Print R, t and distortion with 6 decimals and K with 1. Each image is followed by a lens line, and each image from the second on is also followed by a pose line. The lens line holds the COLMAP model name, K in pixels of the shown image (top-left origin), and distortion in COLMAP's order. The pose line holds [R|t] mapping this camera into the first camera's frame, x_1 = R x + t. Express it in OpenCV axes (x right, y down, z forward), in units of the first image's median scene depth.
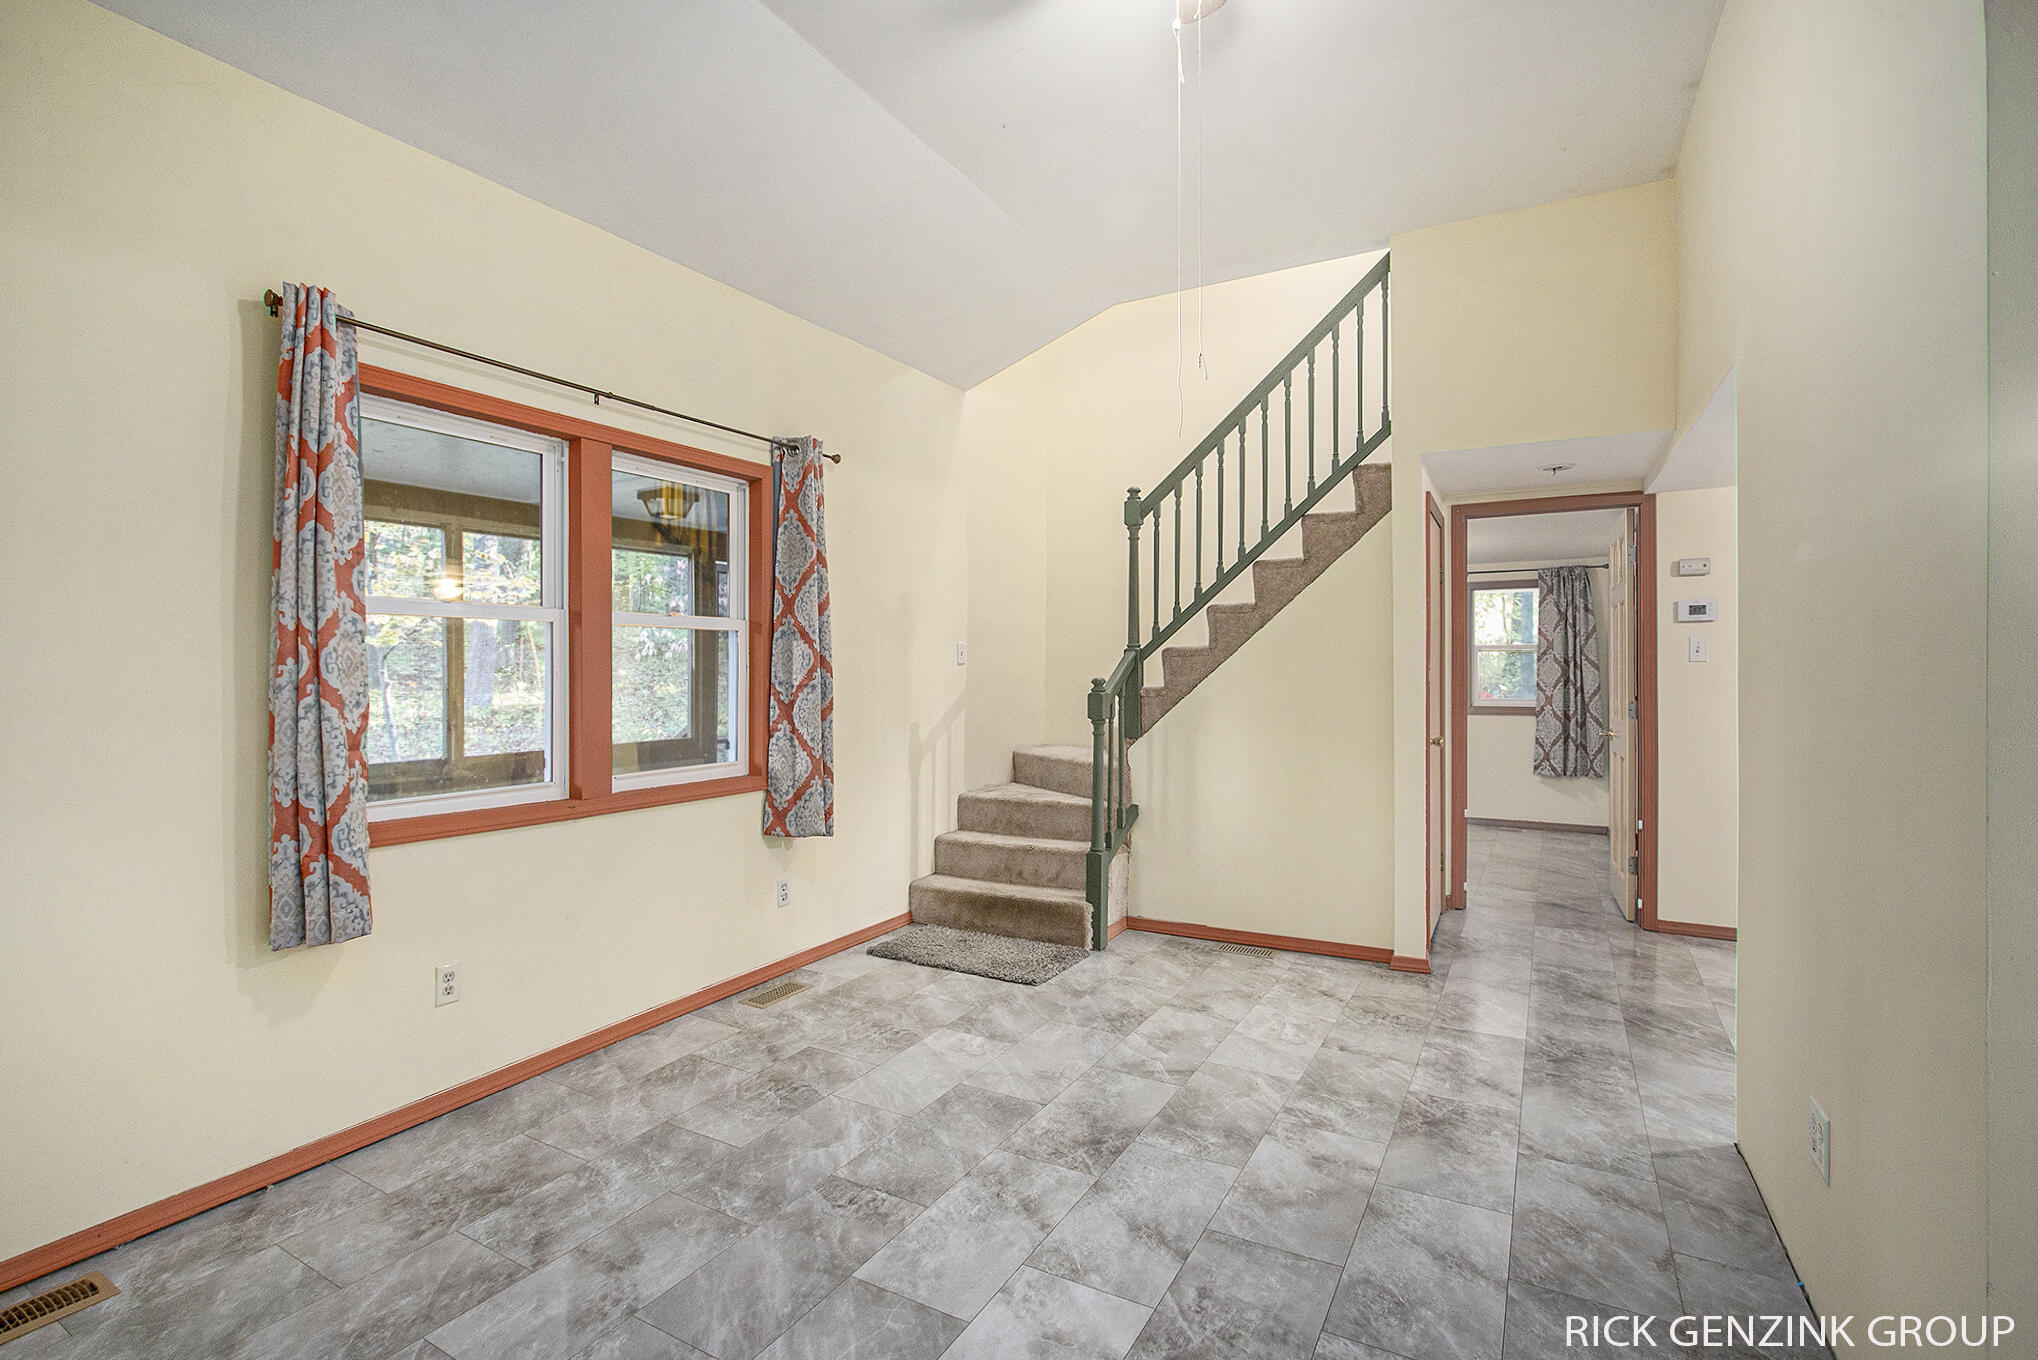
lens RADIAL K [[936.1, 0, 1017.8], [0, 936.1, 679.3], [0, 0, 1]] dist [-0.001151, 0.000015]
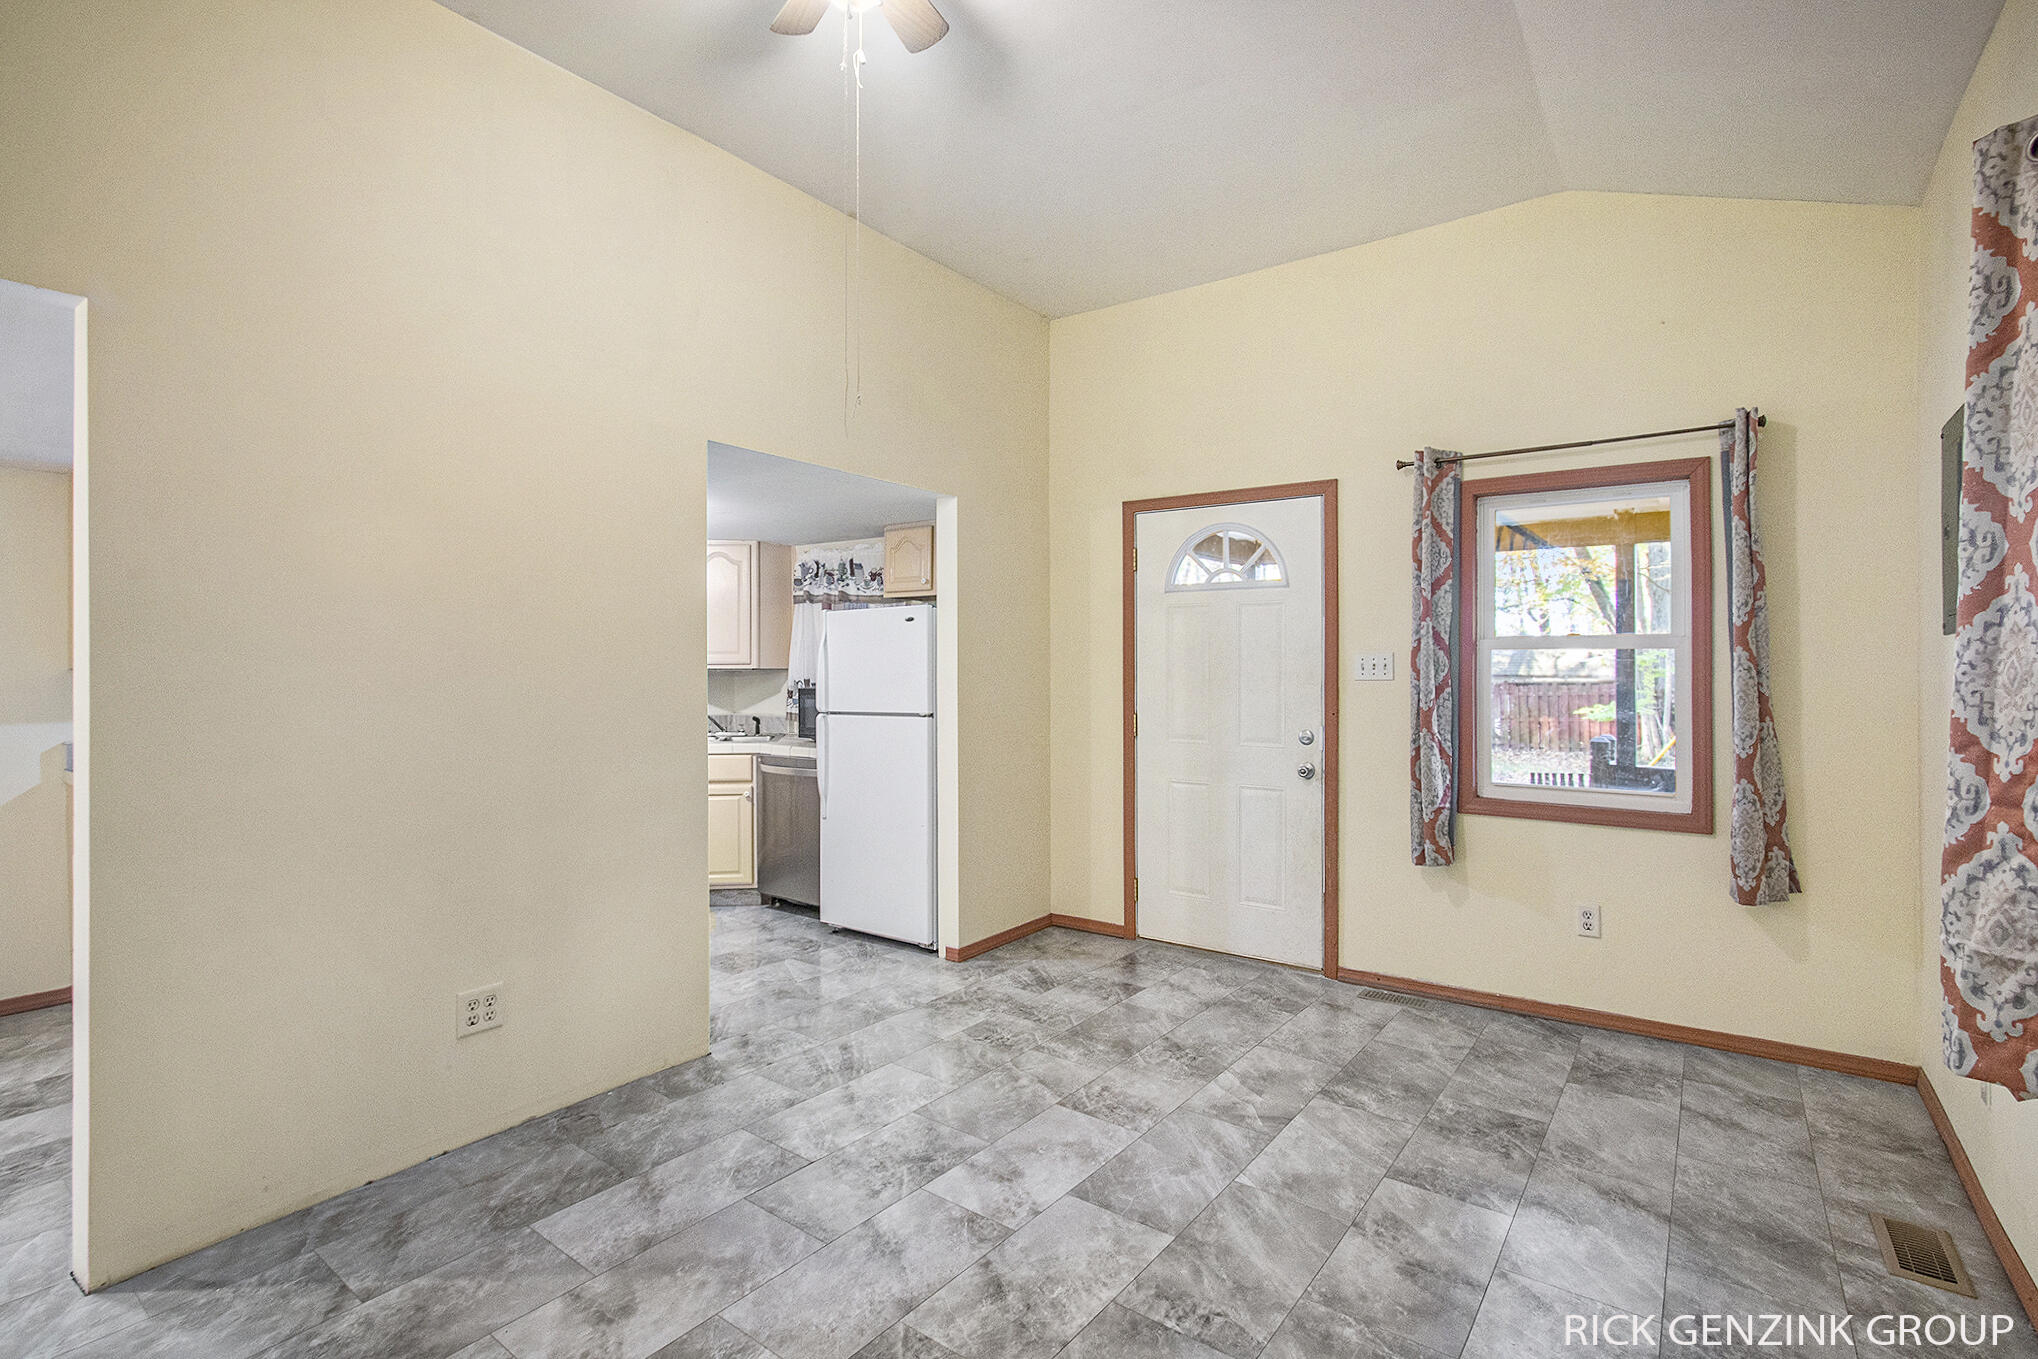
lens RADIAL K [[936.1, 0, 1012.7], [0, 936.1, 682.3], [0, 0, 1]] dist [-0.001151, 0.000015]
pose [[-0.991838, 0.015478, 0.126564, -0.131768], [0.015963, 0.999869, 0.002816, -0.009518], [-0.126504, 0.004813, -0.991954, 1.991404]]
